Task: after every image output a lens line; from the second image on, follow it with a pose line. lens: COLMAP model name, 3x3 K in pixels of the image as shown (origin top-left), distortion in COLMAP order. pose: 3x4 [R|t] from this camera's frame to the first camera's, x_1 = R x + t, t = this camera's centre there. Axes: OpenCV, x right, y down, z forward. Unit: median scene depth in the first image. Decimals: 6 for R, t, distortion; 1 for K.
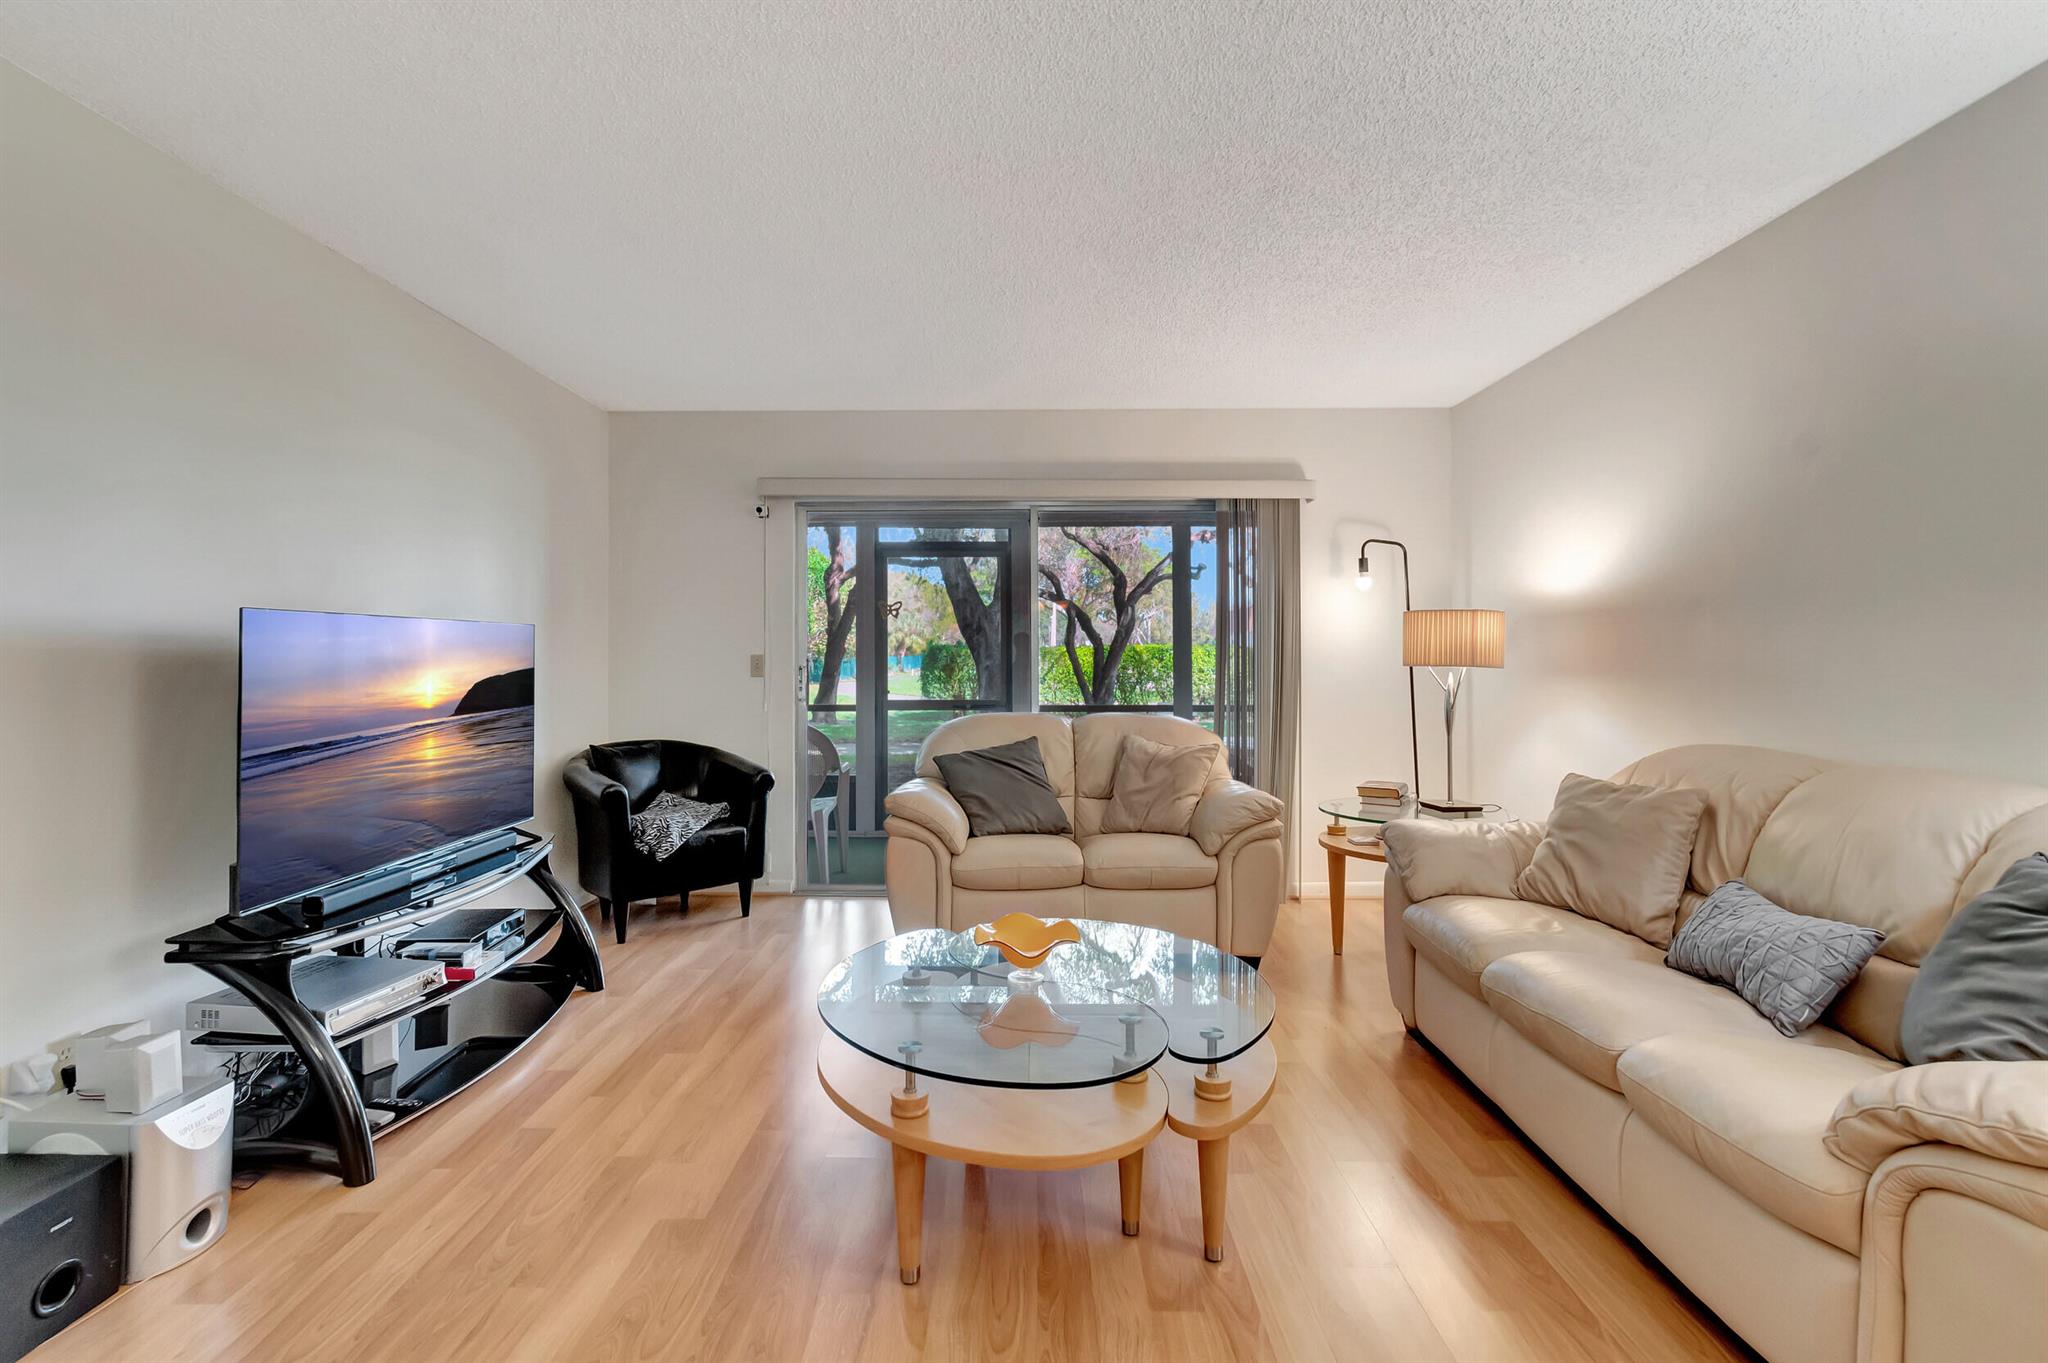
lens RADIAL K [[921.1, 0, 1012.1], [0, 921.1, 663.4], [0, 0, 1]] dist [0.002471, -0.000145]
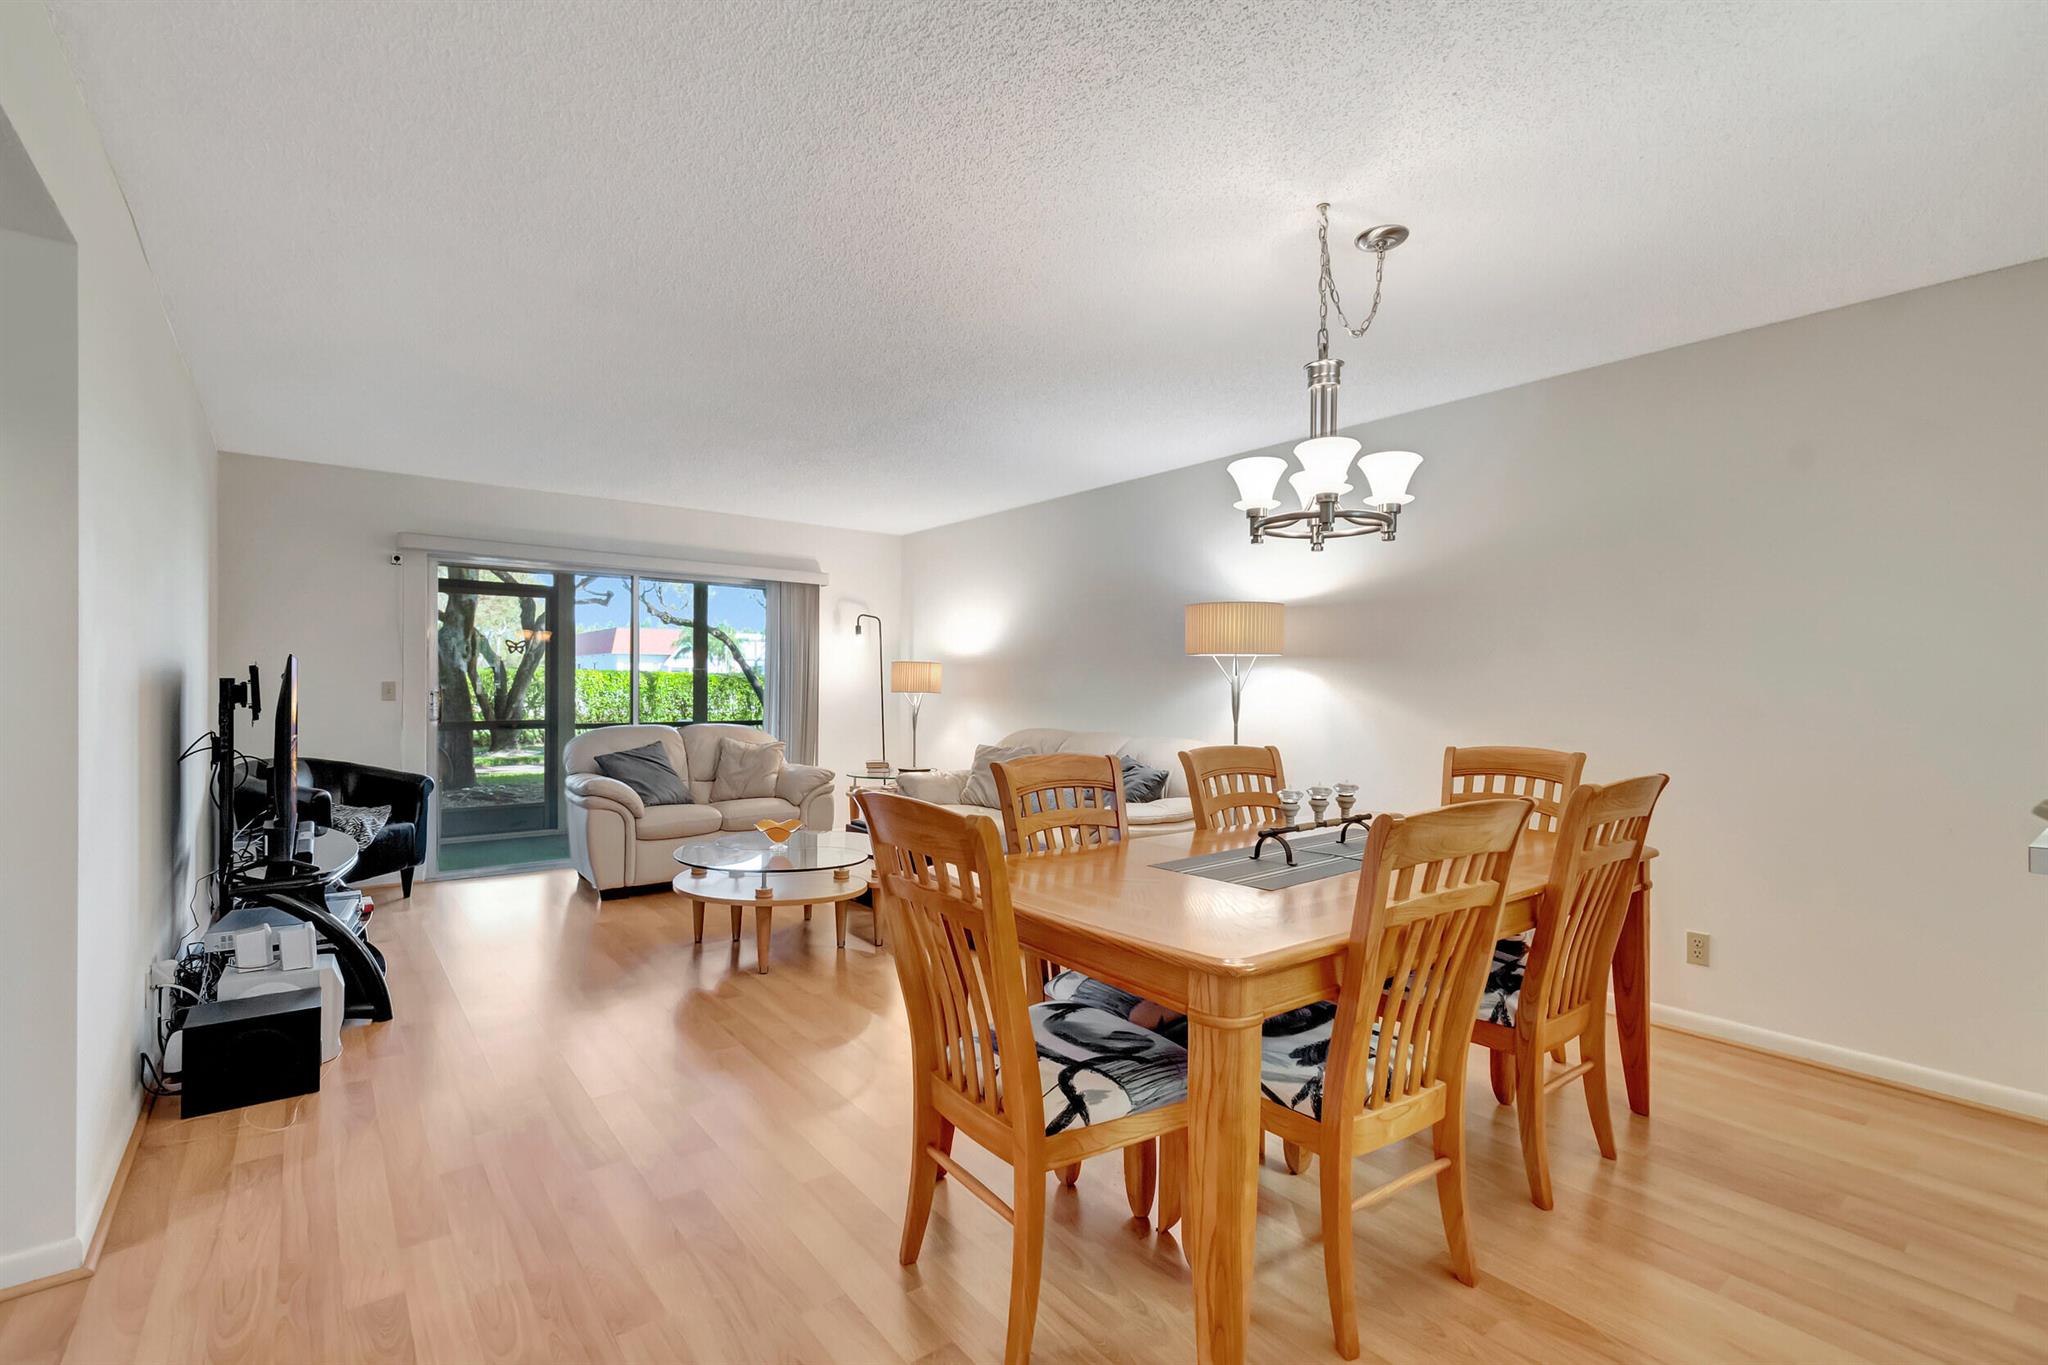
lens RADIAL K [[912.2, 0, 1006.1], [0, 912.2, 681.1], [0, 0, 1]] dist [0.001922, 0.000242]
pose [[0.791553, 0.007286, 0.611057, -0.447712], [-0.005188, 0.999973, -0.005204, -0.010440], [-0.611078, 0.000949, 0.791570, -0.493314]]
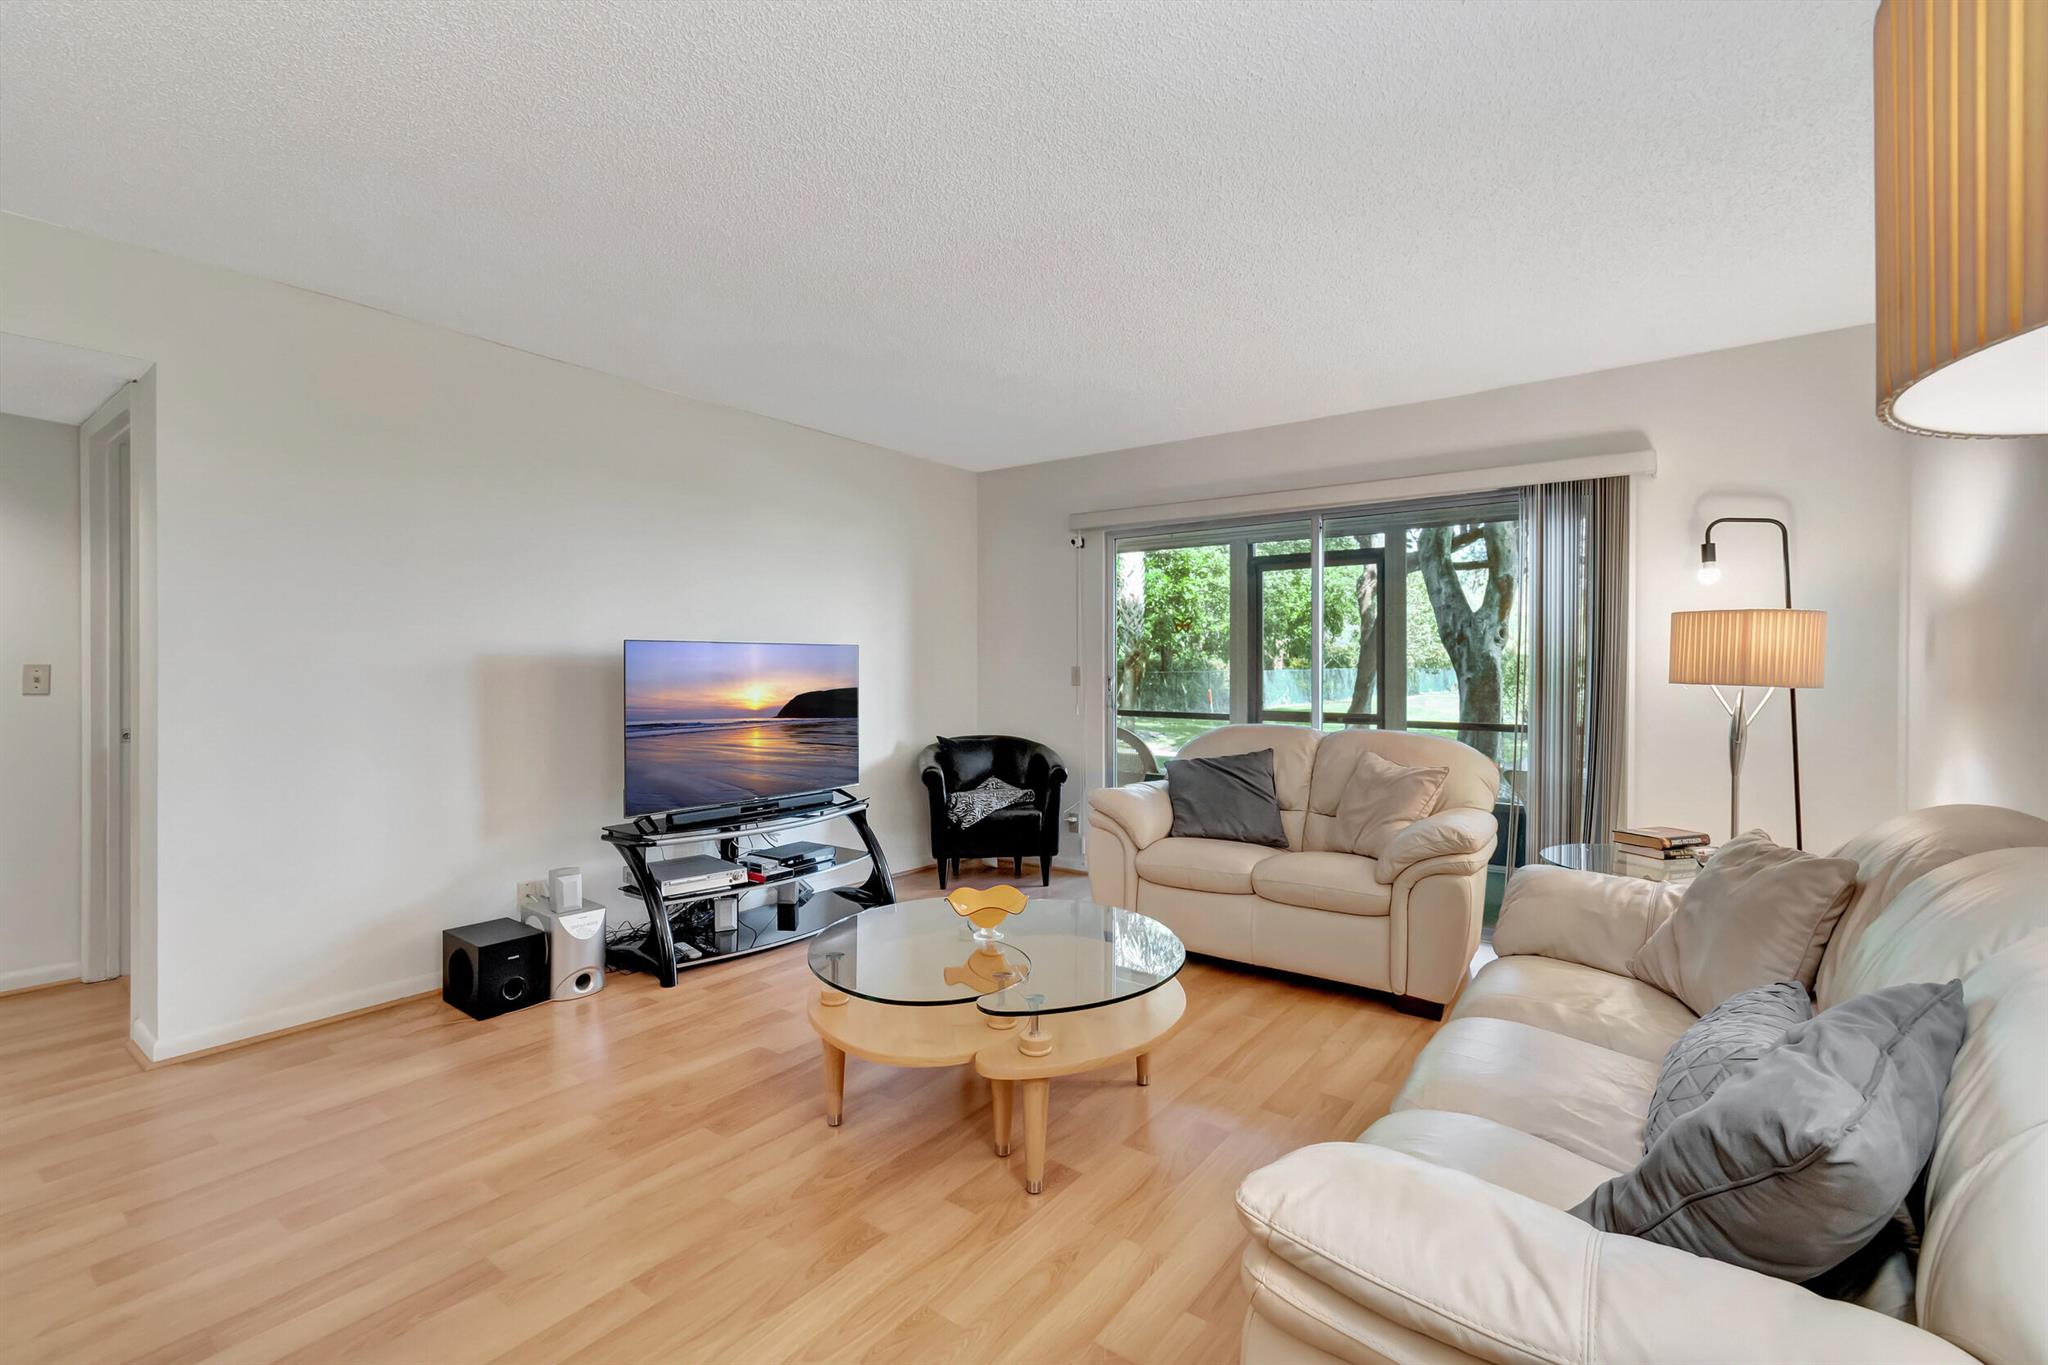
lens RADIAL K [[912.2, 0, 1006.1], [0, 912.2, 681.1], [0, 0, 1]] dist [0.001922, 0.000242]
pose [[0.800637, 0.011322, -0.599043, 0.415310], [-0.005054, 0.999913, 0.012144, -0.005244], [0.599128, -0.006696, 0.800625, 0.029307]]
